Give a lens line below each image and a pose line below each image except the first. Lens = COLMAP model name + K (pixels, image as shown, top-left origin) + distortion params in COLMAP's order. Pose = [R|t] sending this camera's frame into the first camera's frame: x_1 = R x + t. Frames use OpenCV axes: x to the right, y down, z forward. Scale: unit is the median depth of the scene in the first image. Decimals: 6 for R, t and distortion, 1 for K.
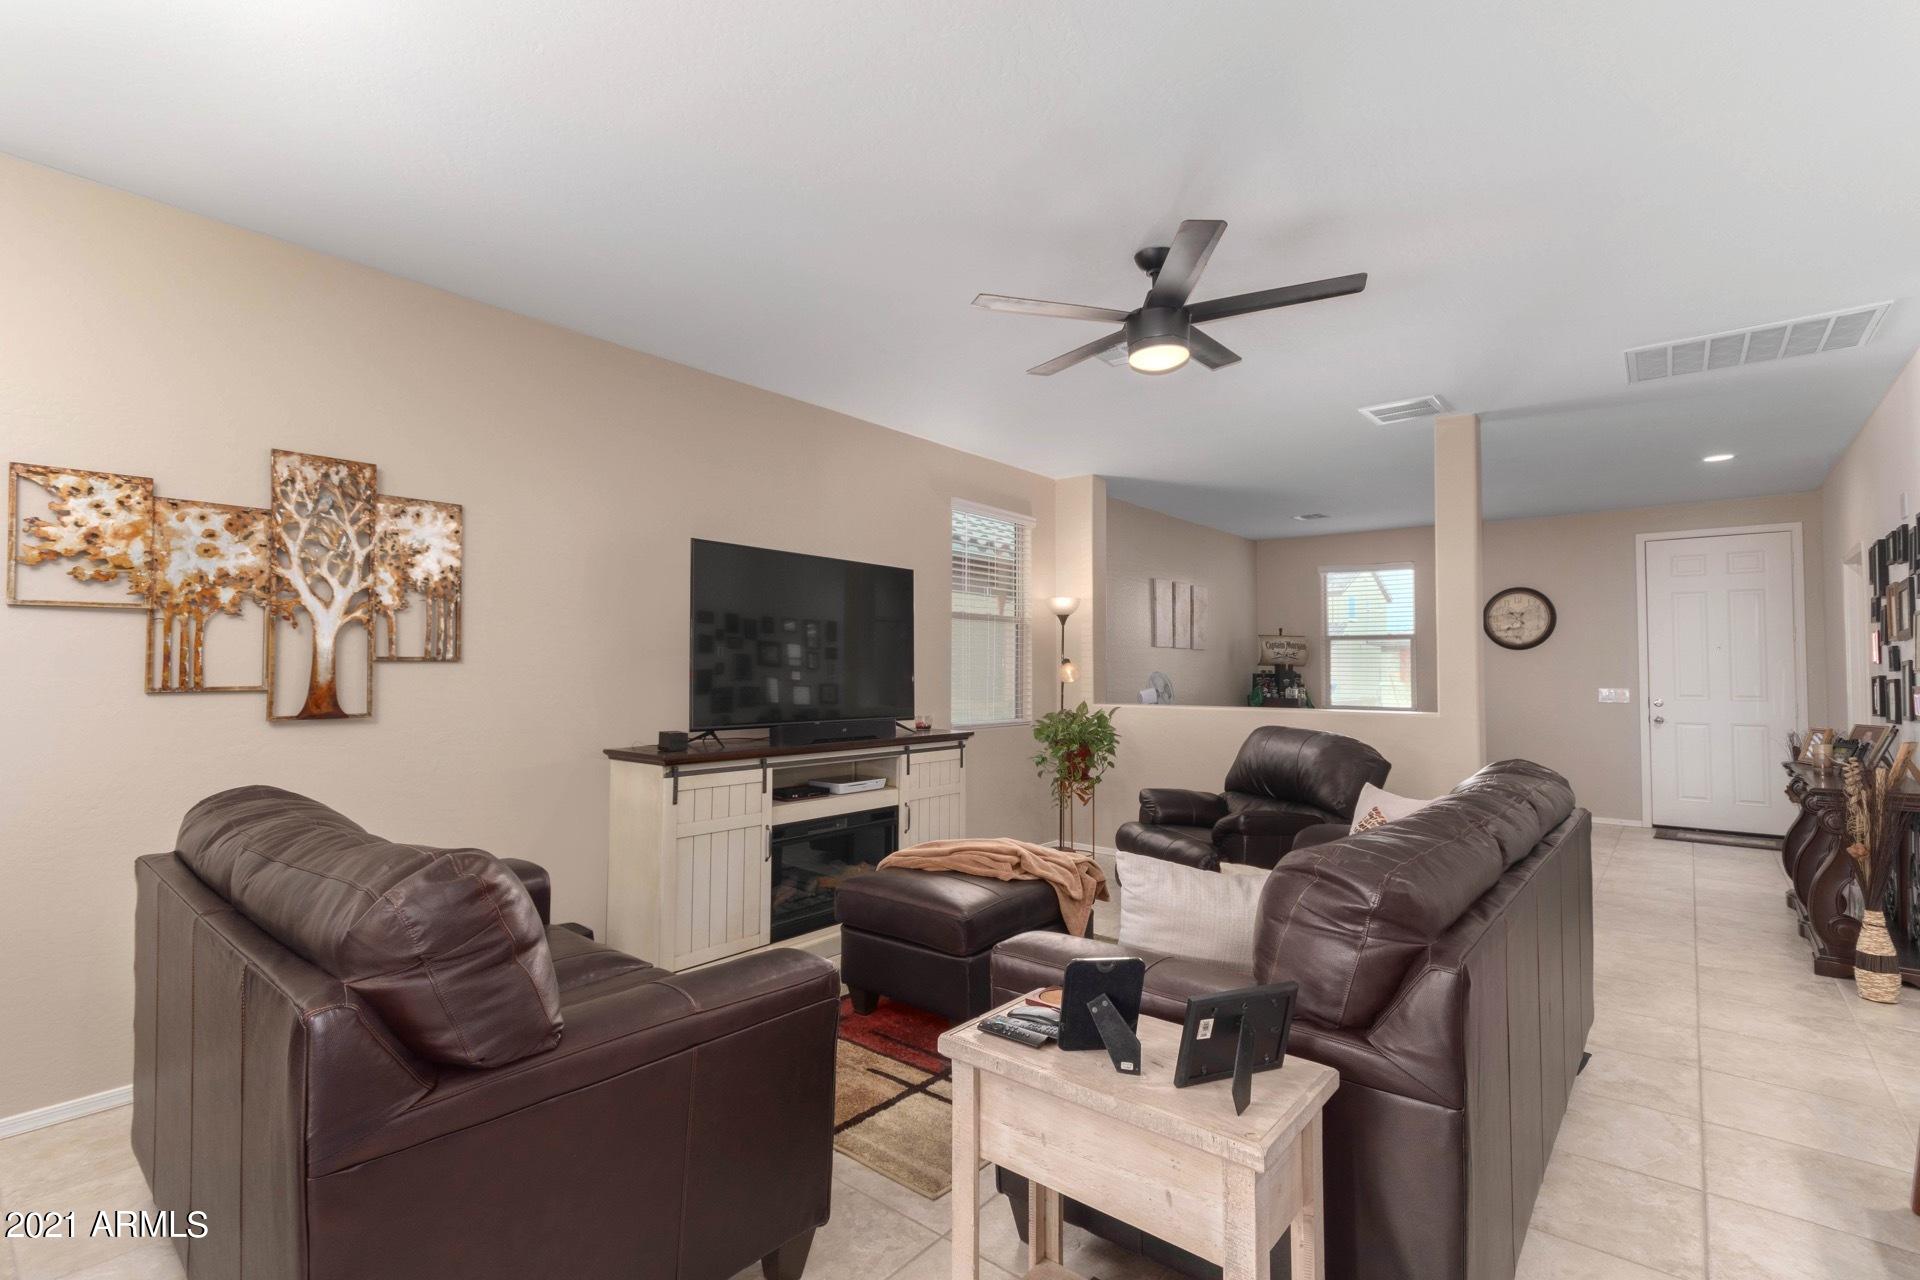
lens RADIAL K [[887.3, 0, 956.9], [0, 887.3, 641.5], [0, 0, 1]] dist [0.008004, -0.003709]
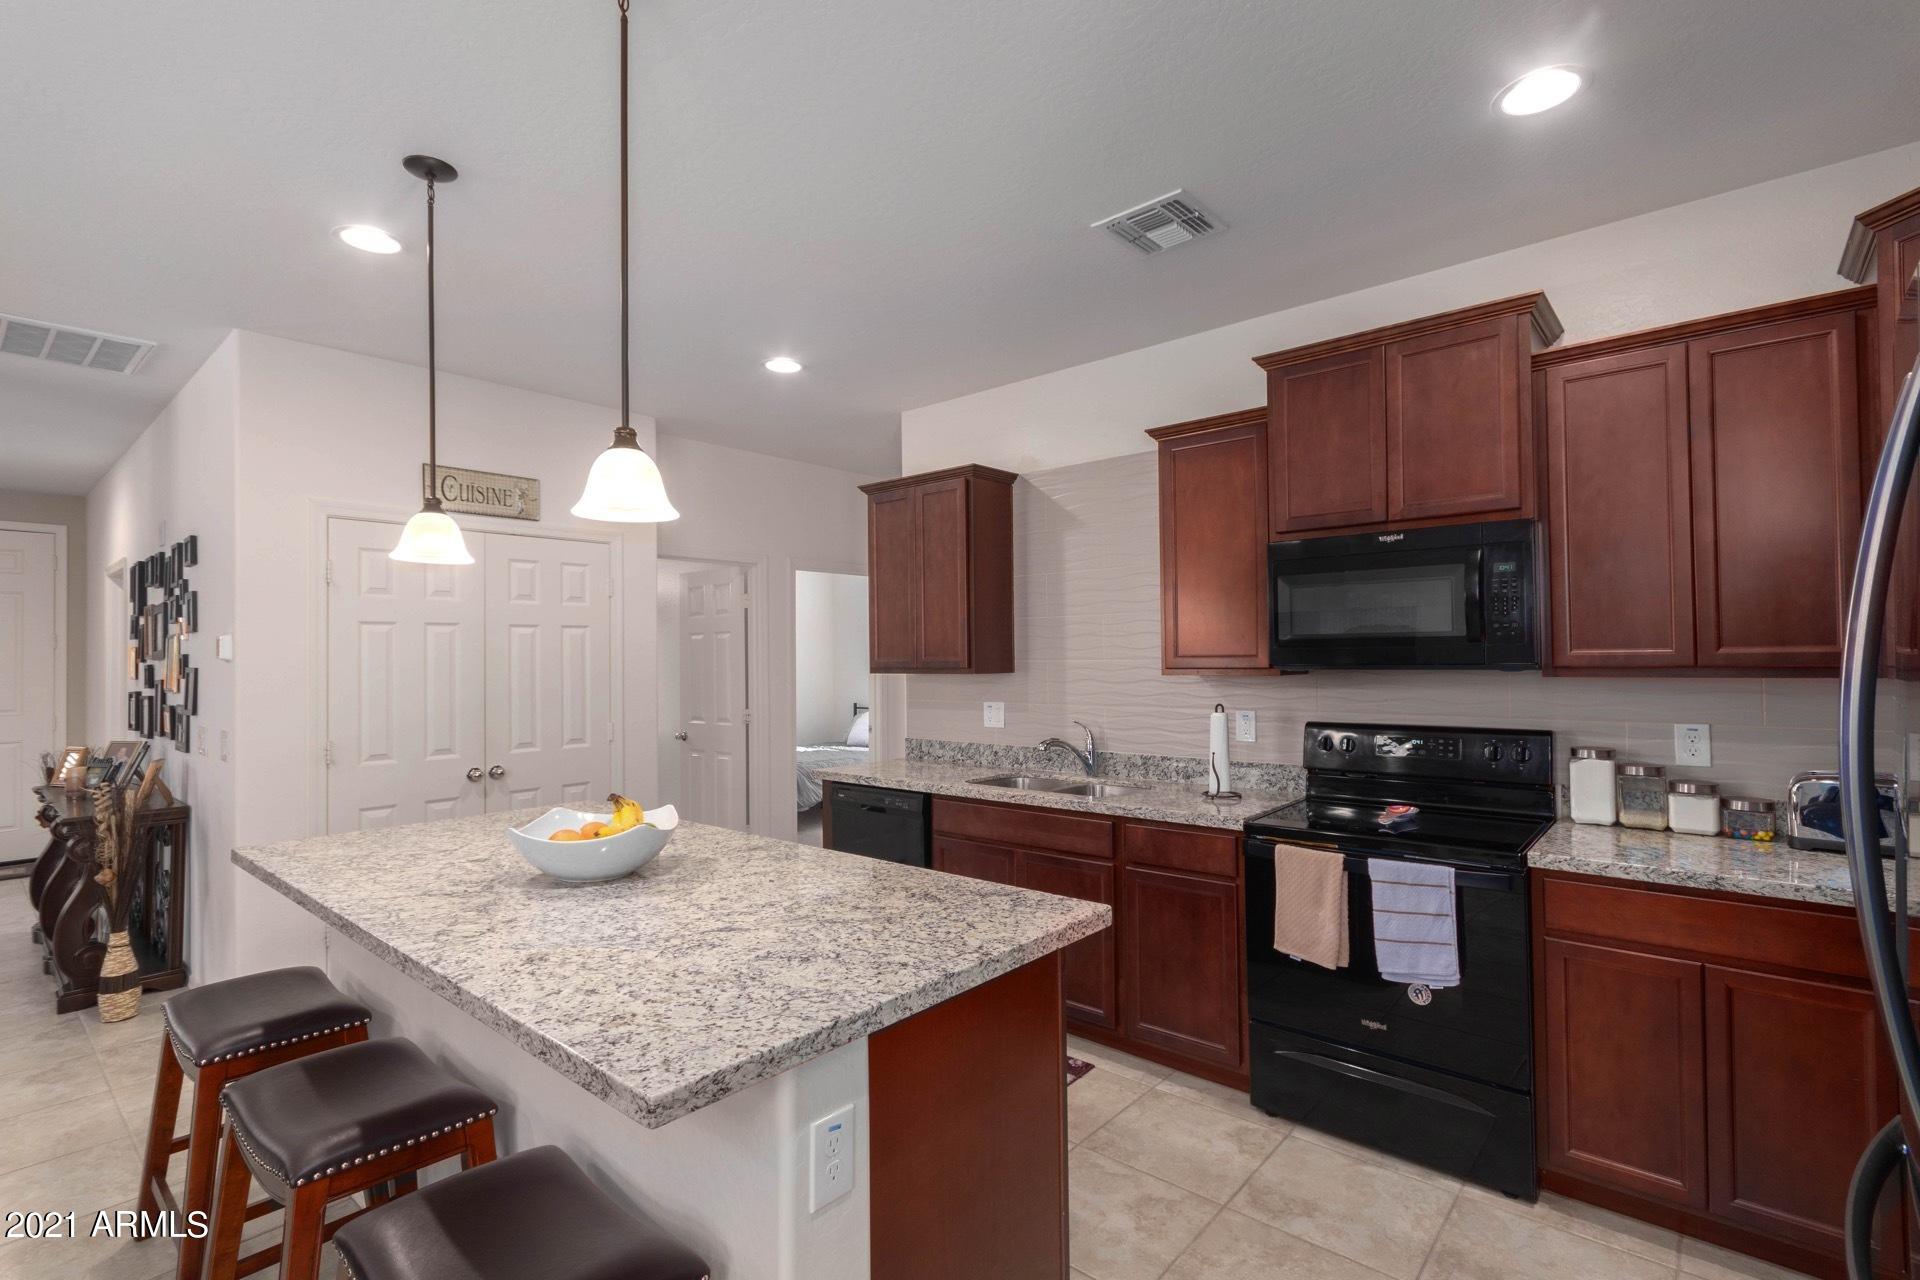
lens RADIAL K [[887.3, 0, 959.0], [0, 887.3, 644.7], [0, 0, 1]] dist [0.008004, -0.003709]
pose [[0.027942, 0.011458, 0.999544, 0.040347], [-0.024372, 0.999645, -0.010778, -0.047589], [-0.999312, -0.024060, 0.028212, 0.022529]]
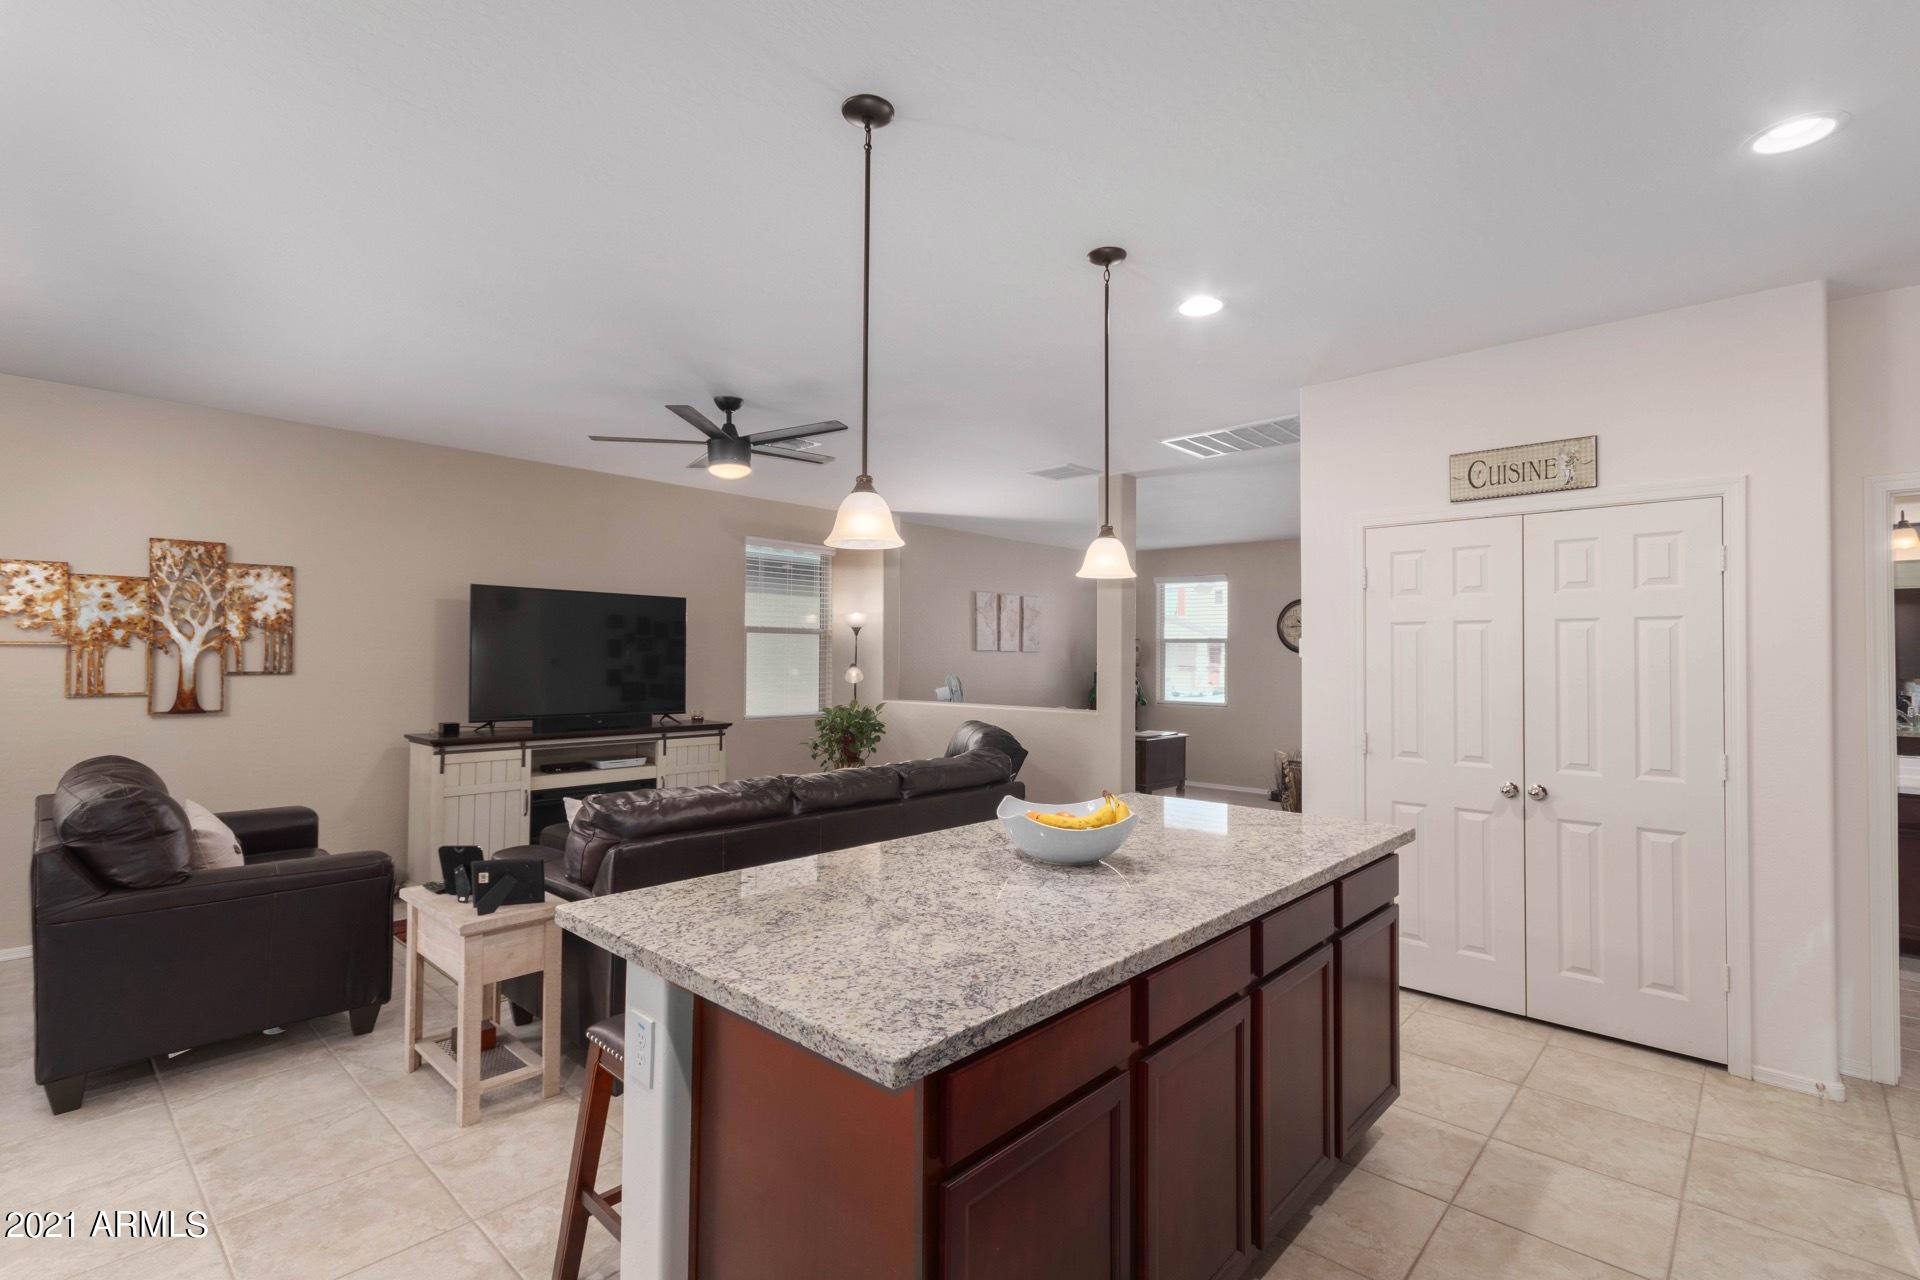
lens RADIAL K [[887.3, 0, 958.5], [0, 887.3, 644.2], [0, 0, 1]] dist [0.008004, -0.003709]
pose [[0.998279, 0.003078, -0.058557, 0.713233], [-0.001965, 0.999817, 0.019052, -0.064965], [0.058605, -0.018905, 0.998102, -0.454946]]
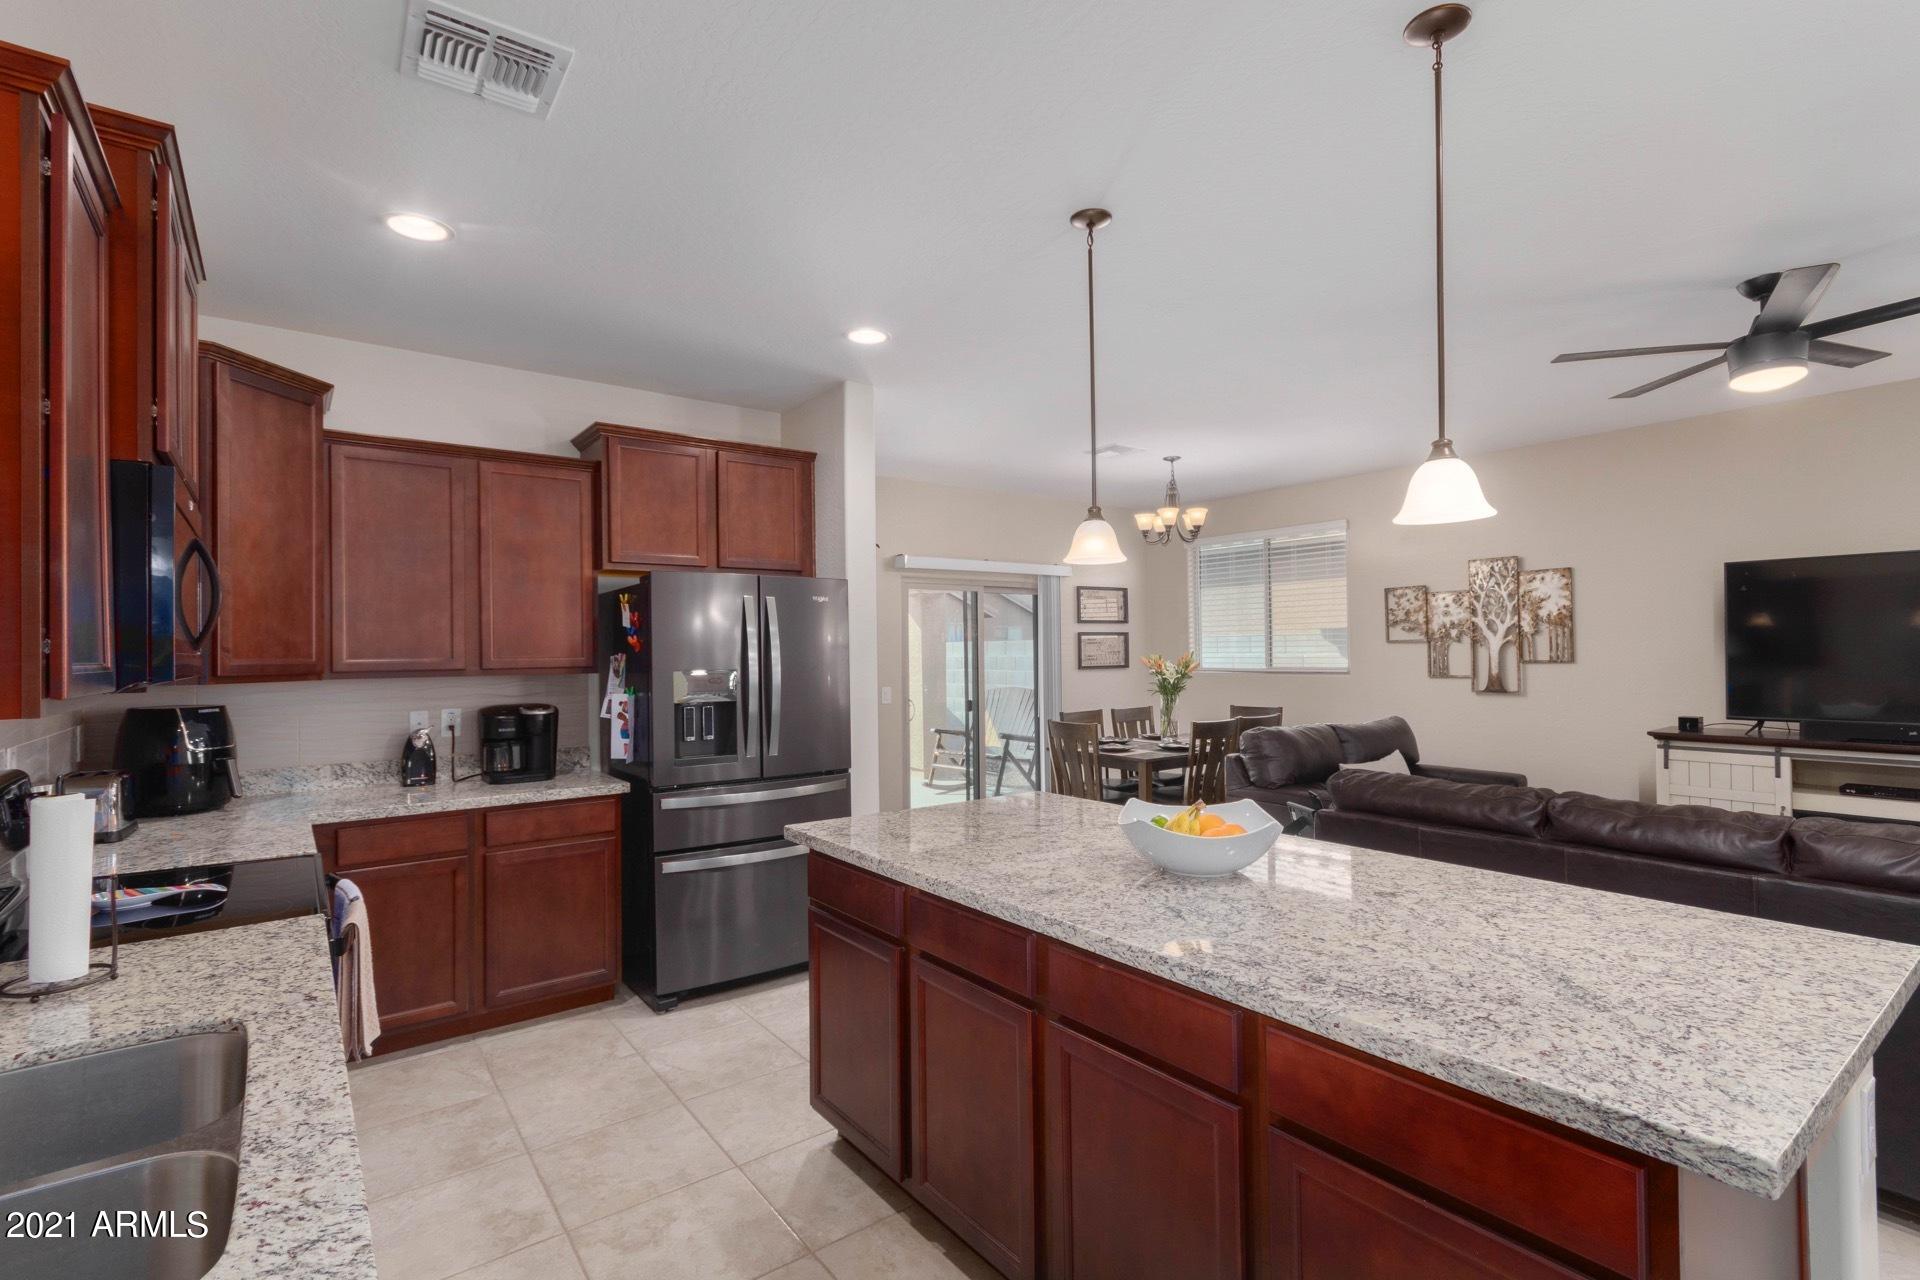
lens RADIAL K [[887.3, 0, 961.5], [0, 887.3, 641.8], [0, 0, 1]] dist [0.008004, -0.003709]
pose [[-0.233015, -0.011022, -0.972411, 1.506818], [0.044822, 0.998751, -0.022061, -0.034843], [0.971440, -0.048726, -0.232230, 0.326164]]
